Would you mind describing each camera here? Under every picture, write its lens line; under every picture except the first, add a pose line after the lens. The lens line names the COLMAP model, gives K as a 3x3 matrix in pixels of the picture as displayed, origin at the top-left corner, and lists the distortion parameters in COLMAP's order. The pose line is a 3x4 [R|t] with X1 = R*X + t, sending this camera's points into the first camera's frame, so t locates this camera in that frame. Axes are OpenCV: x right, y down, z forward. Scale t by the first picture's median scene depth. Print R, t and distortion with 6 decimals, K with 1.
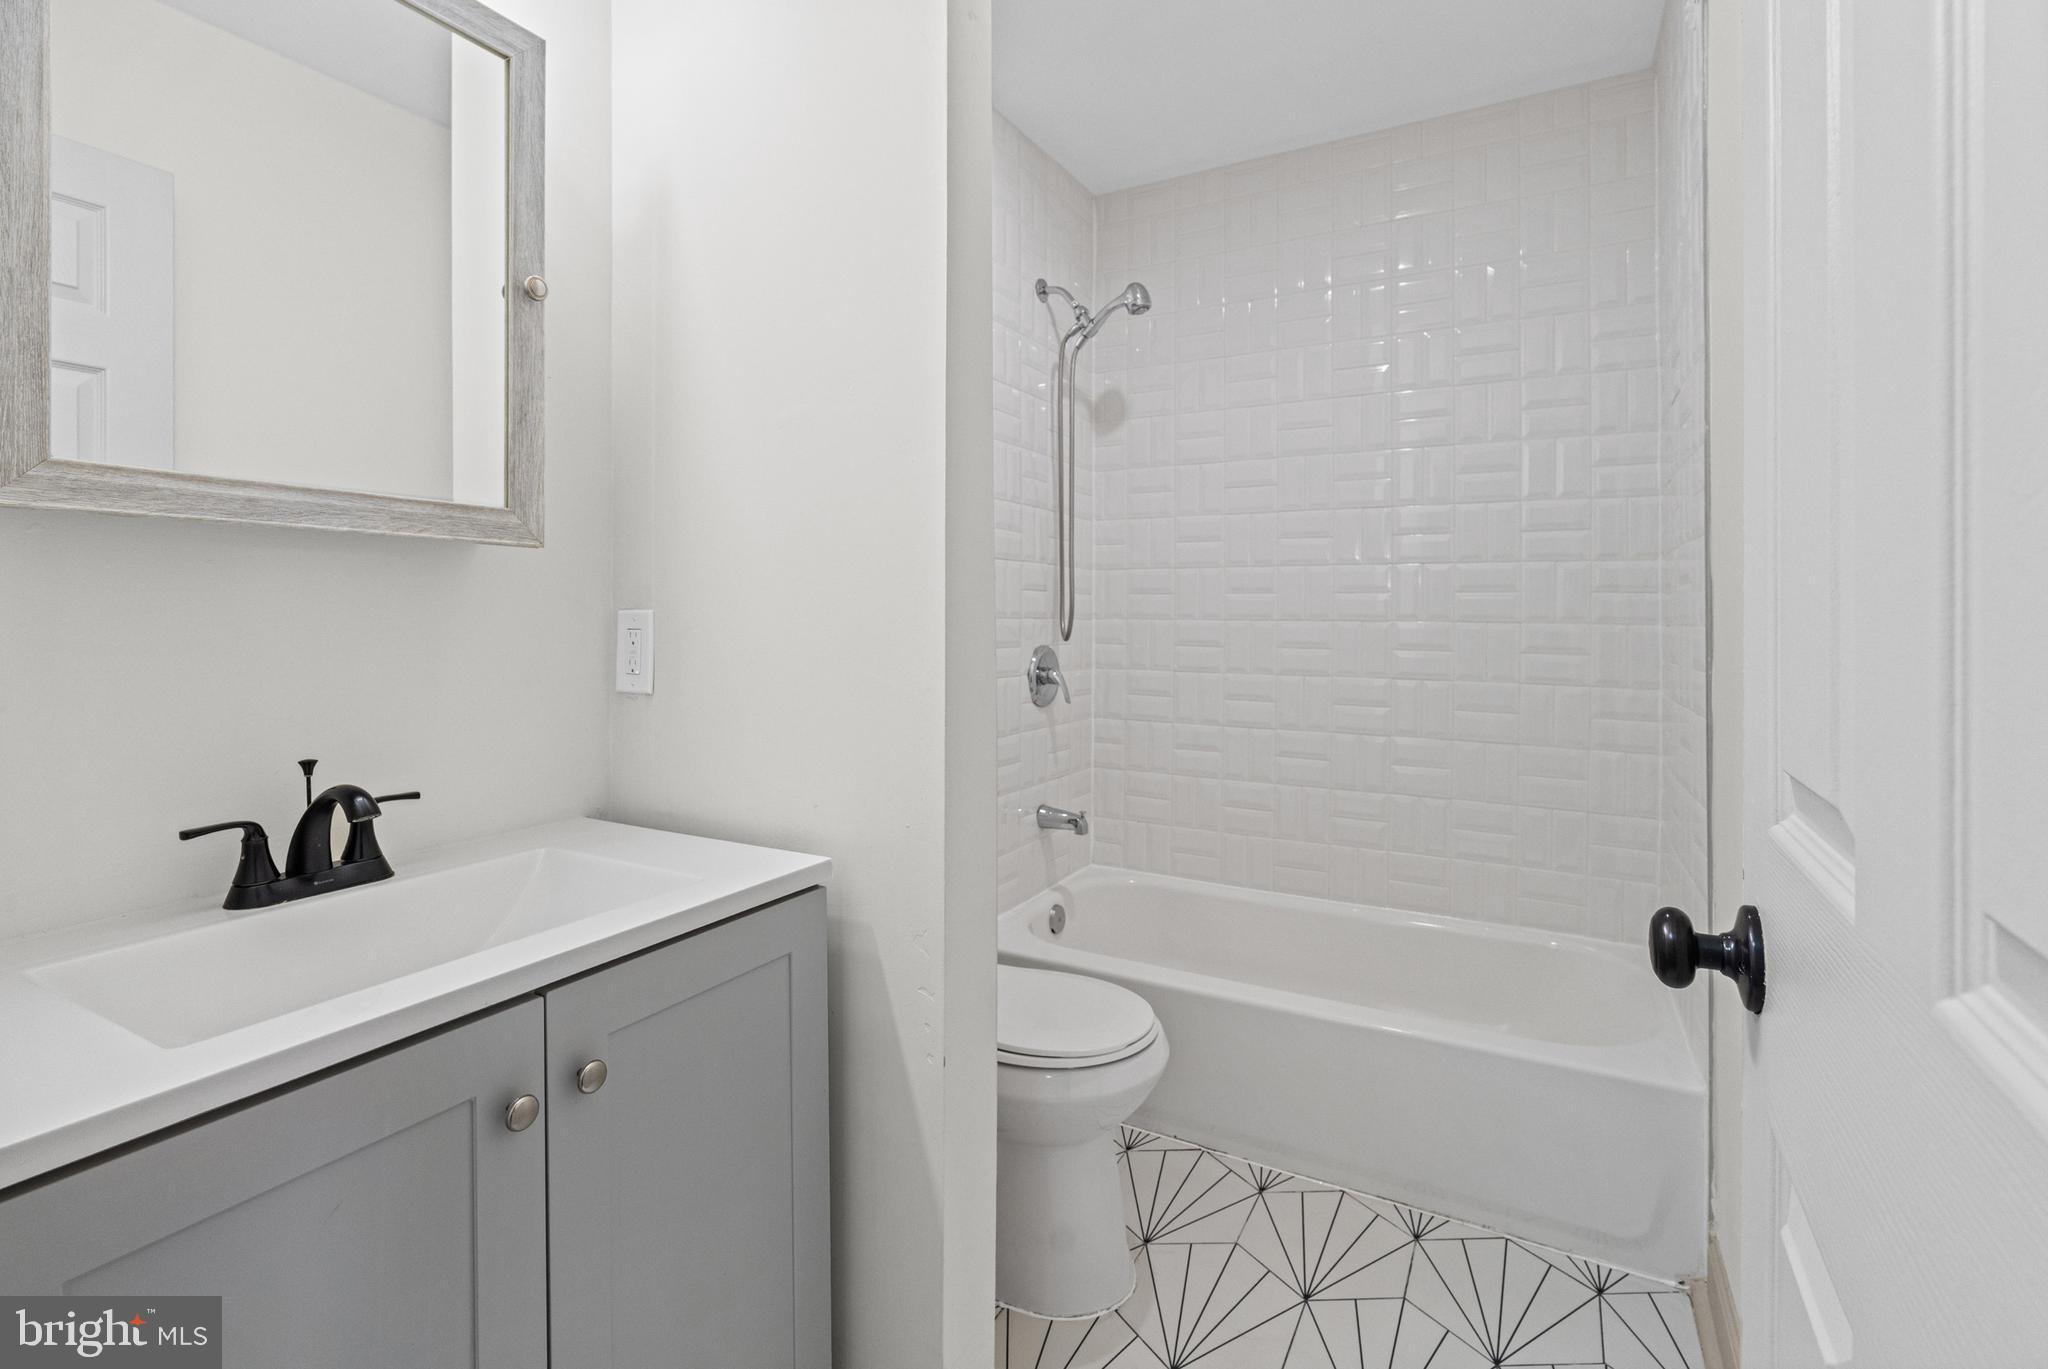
lens RADIAL K [[927.0, 0, 1021.2], [0, 927.0, 630.1], [0, 0, 1]] dist [-0.009882, 0.002402]
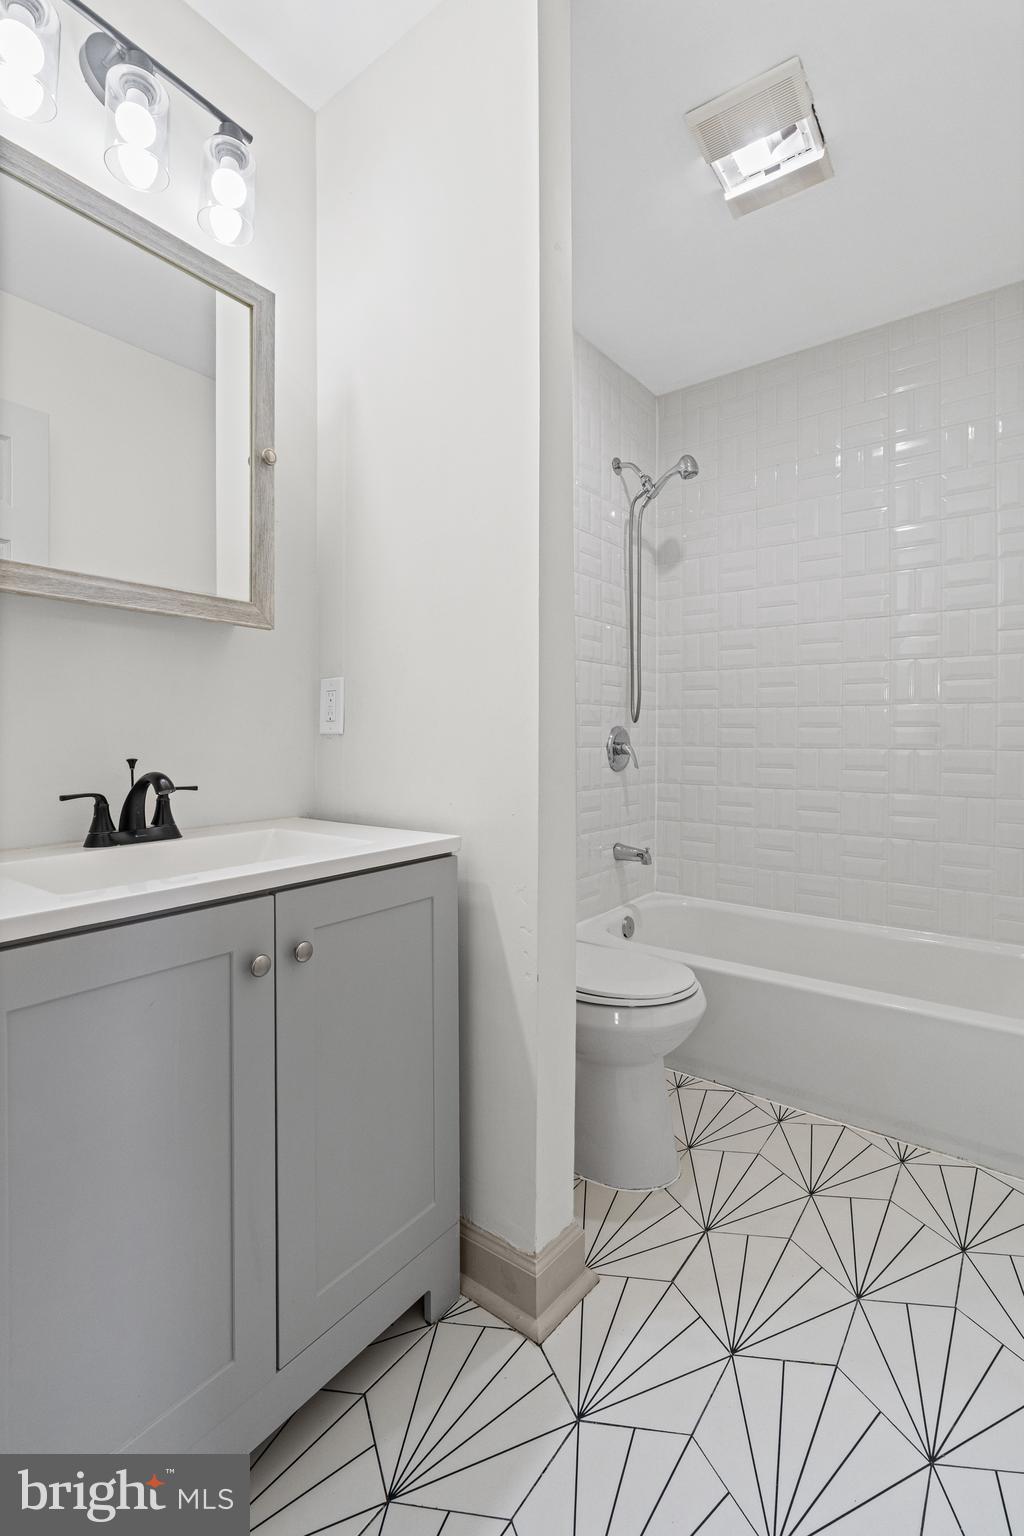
lens RADIAL K [[695.2, 0, 511.9], [0, 695.2, 758.5], [0, 0, 1]] dist [-0.009882, 0.002402]
pose [[0.989677, 0.000532, -0.143312, 0.025248], [-0.000700, 0.999999, -0.001119, 0.103008], [0.143311, 0.001208, 0.989677, -0.053847]]
